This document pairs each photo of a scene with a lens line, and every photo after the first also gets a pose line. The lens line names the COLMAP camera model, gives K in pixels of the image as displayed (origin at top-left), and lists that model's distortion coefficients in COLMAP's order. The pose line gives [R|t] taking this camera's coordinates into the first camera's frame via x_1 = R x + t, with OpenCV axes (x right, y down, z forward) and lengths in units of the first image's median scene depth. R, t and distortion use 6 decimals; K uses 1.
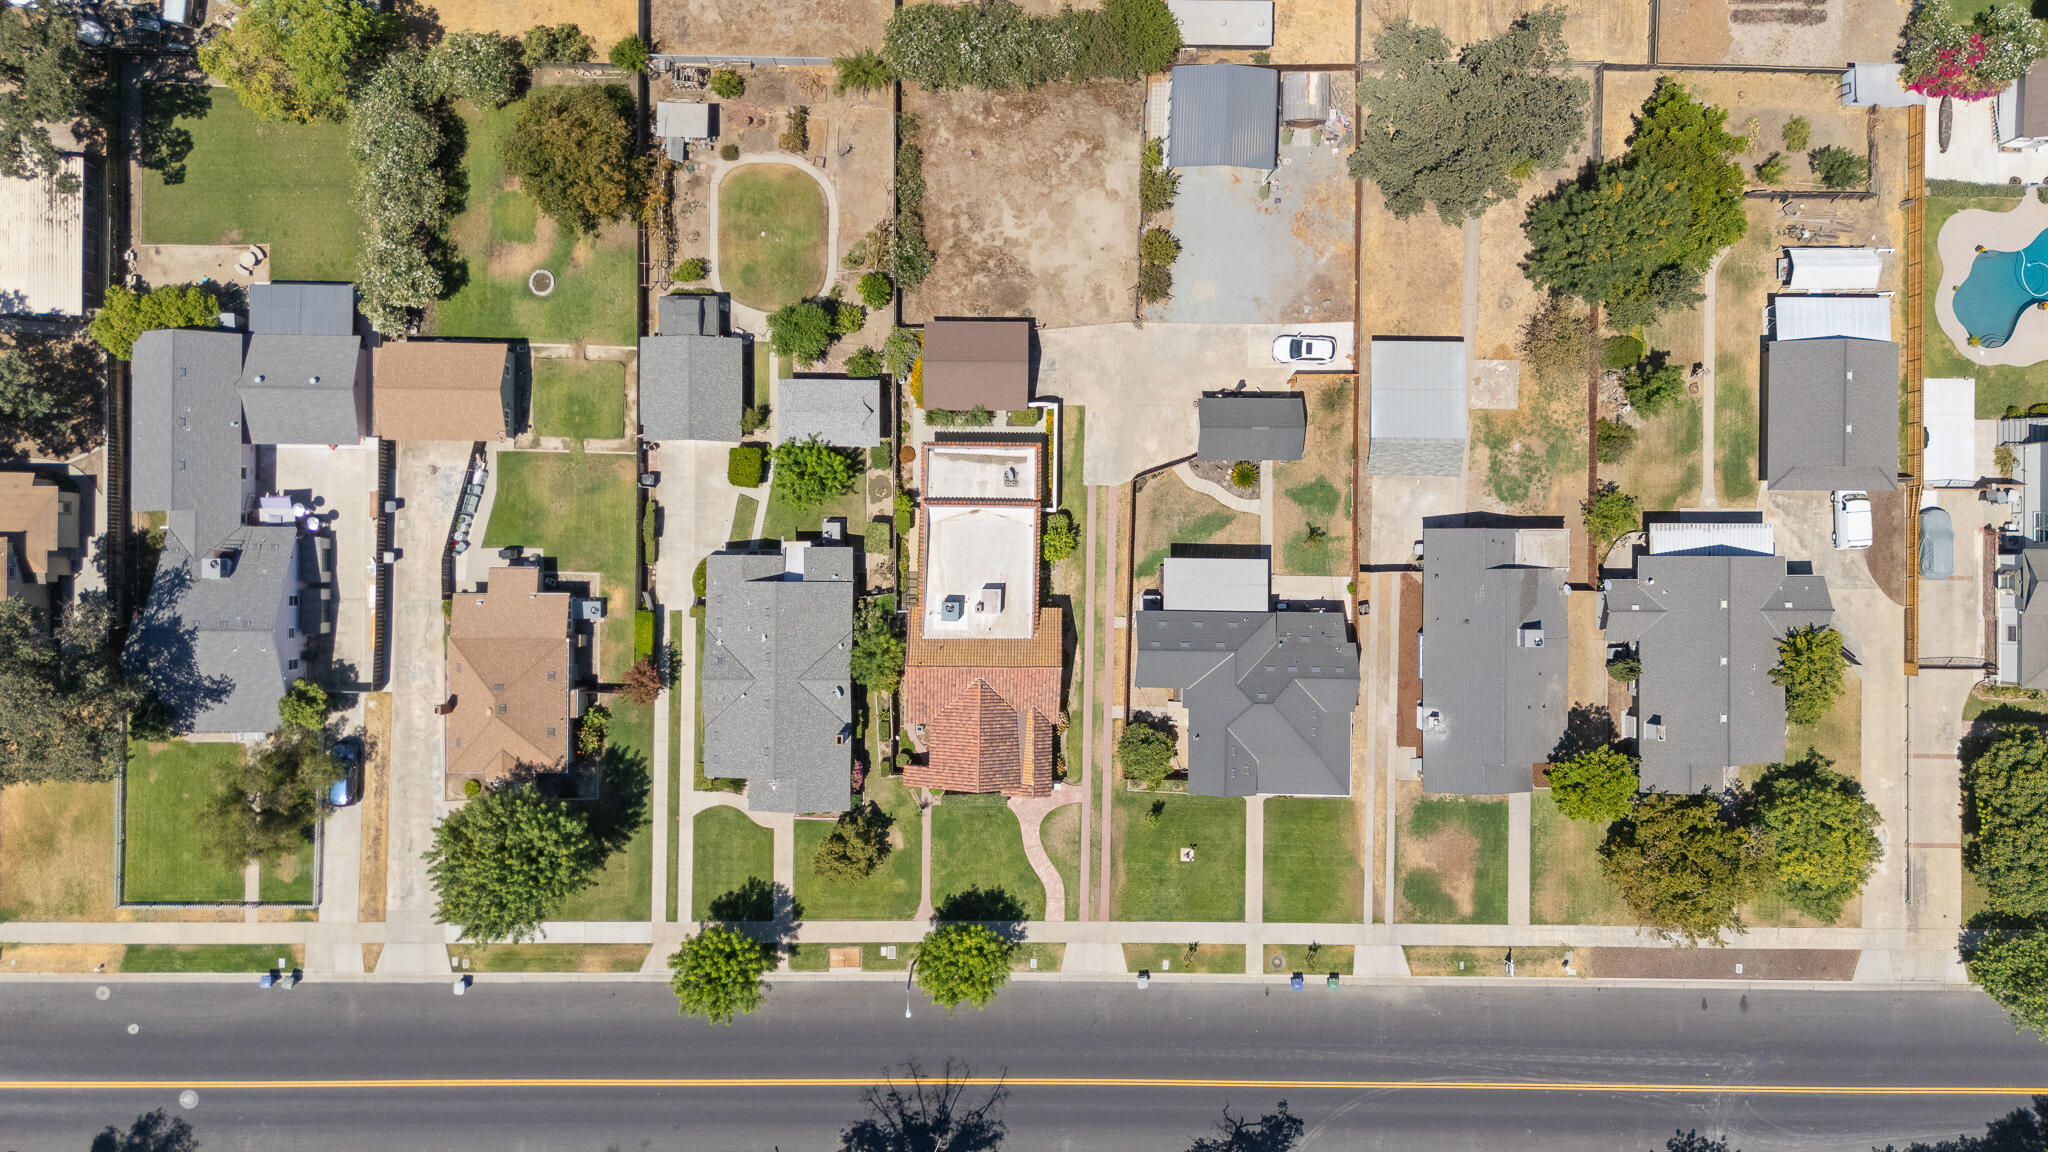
lens RADIAL K [[1444.5, 0, 1024.0], [0, 1444.5, 576.0], [0, 0, 1]] dist [0.070849, -0.057475]
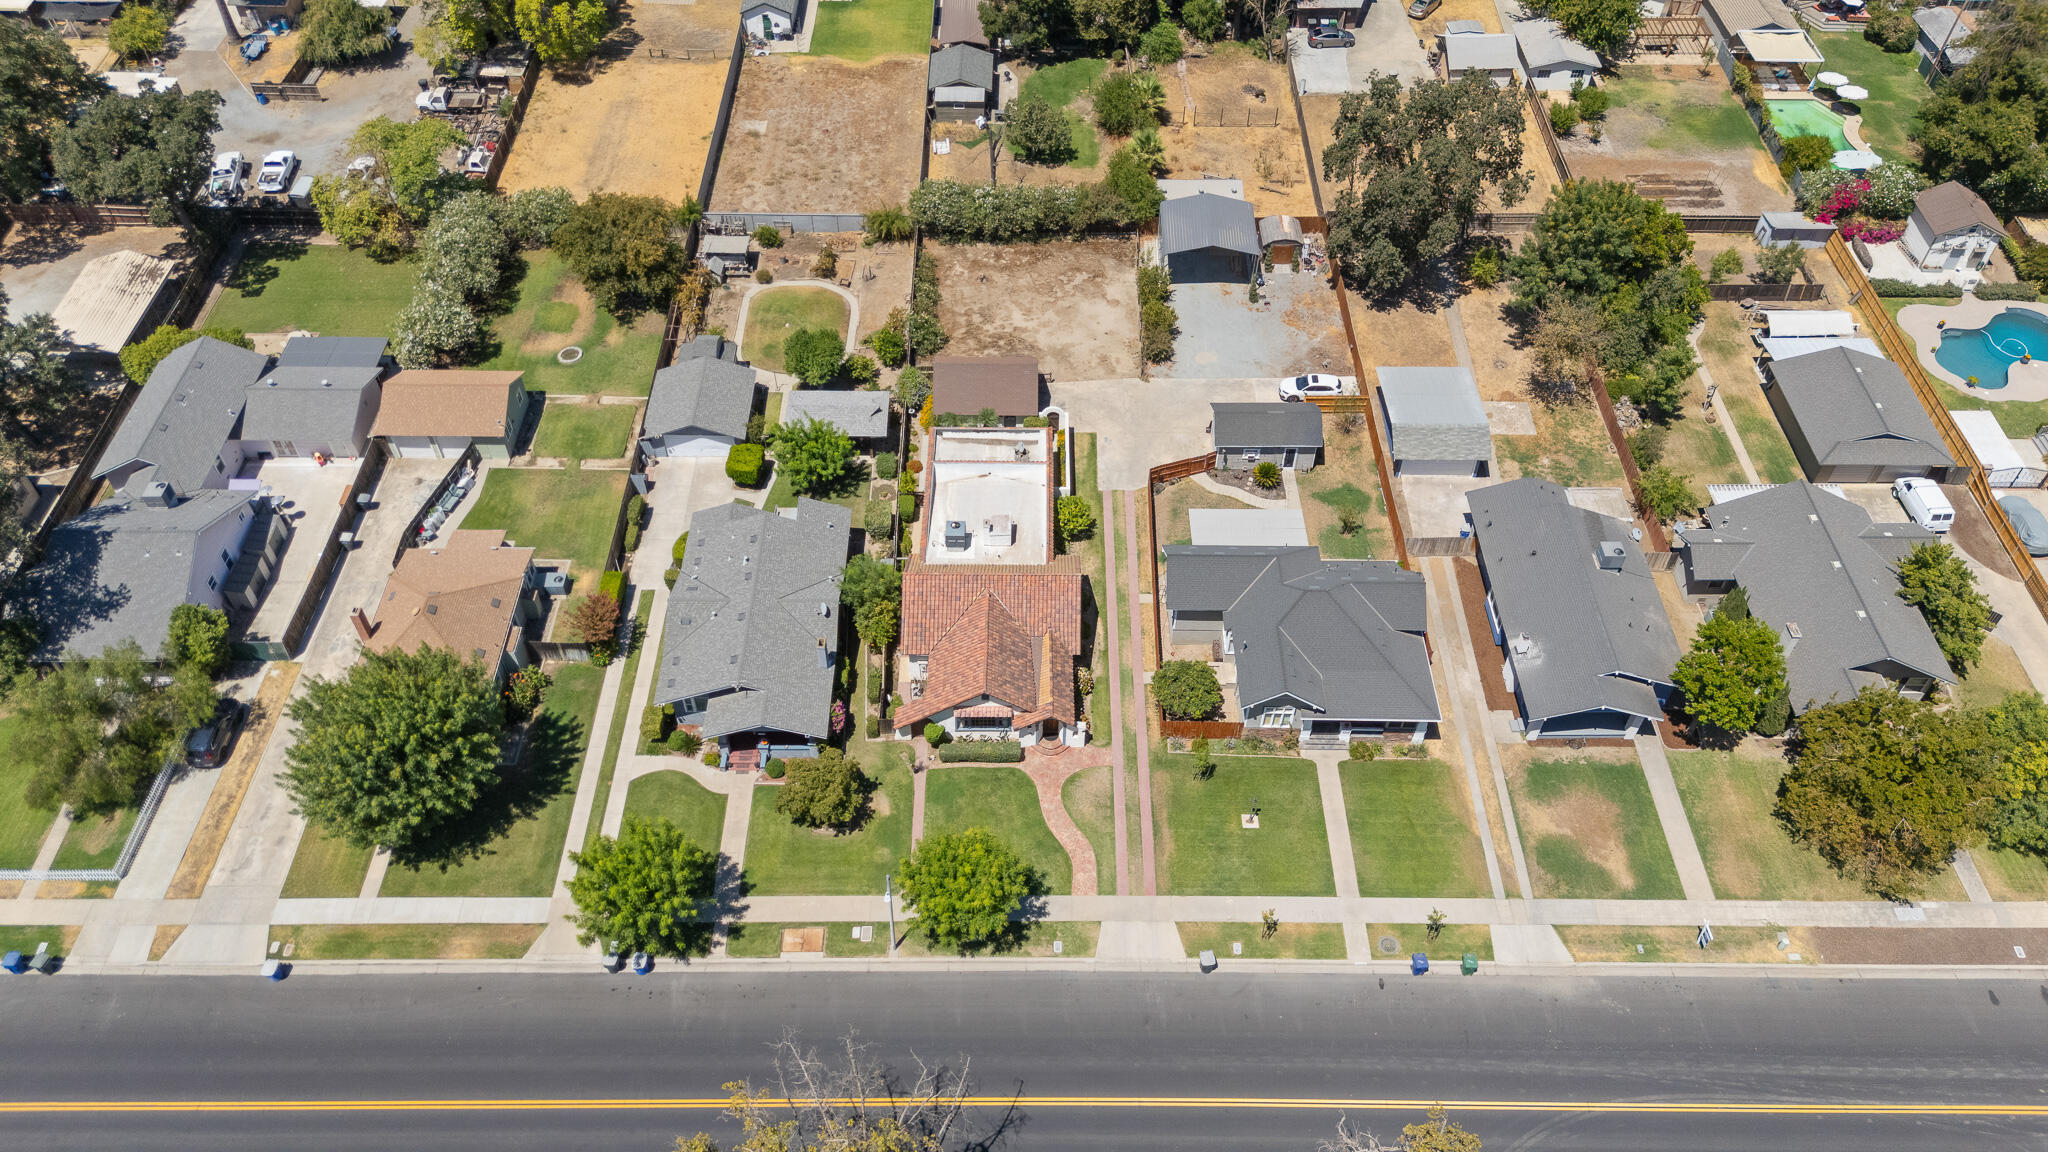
lens RADIAL K [[1444.5, 0, 1024.0], [0, 1444.5, 576.0], [0, 0, 1]] dist [0.070849, -0.057475]
pose [[0.999927, -0.012044, -0.000157, -0.008256], [0.009088, 0.762968, -0.646372, 0.598343], [0.007904, 0.646324, 0.763022, 0.313528]]
